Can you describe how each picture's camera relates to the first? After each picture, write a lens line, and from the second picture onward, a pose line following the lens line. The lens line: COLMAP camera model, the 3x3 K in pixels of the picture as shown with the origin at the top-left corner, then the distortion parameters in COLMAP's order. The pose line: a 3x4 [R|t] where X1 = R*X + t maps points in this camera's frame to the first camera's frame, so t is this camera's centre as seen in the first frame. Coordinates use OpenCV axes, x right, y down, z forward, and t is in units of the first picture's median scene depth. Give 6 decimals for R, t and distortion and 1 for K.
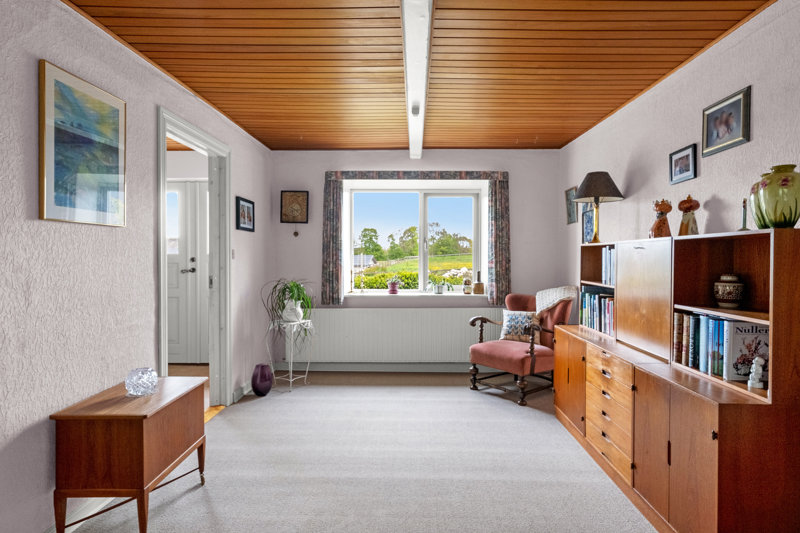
lens RADIAL K [[457.5, 0, 401.6], [0, 457.5, 263.4], [0, 0, 1]] dist [-0.006160, 0.000939]
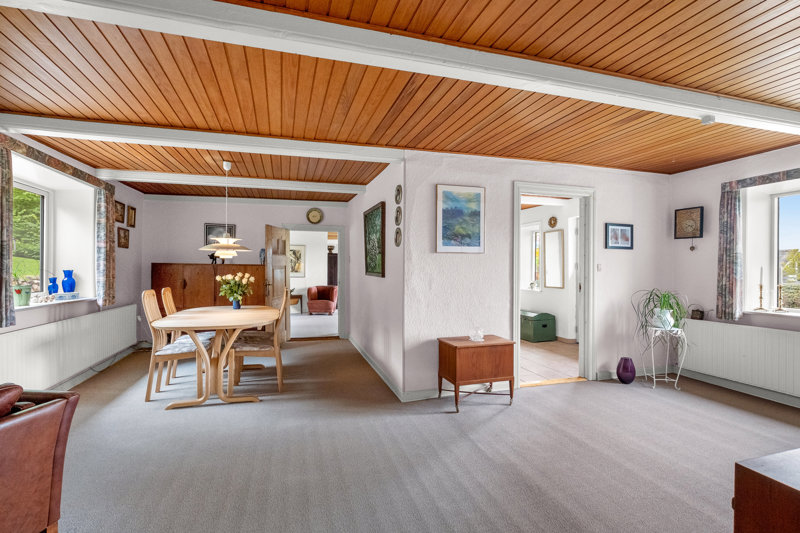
lens RADIAL K [[372.6, 0, 399.6], [0, 372.6, 266.9], [0, 0, 1]] dist [-0.002114, -0.000499]
pose [[0.305792, -0.004096, -0.952089, 0.428674], [-0.018423, 0.999778, -0.010219, -0.000300], [0.951920, 0.020665, 0.305649, 0.107378]]
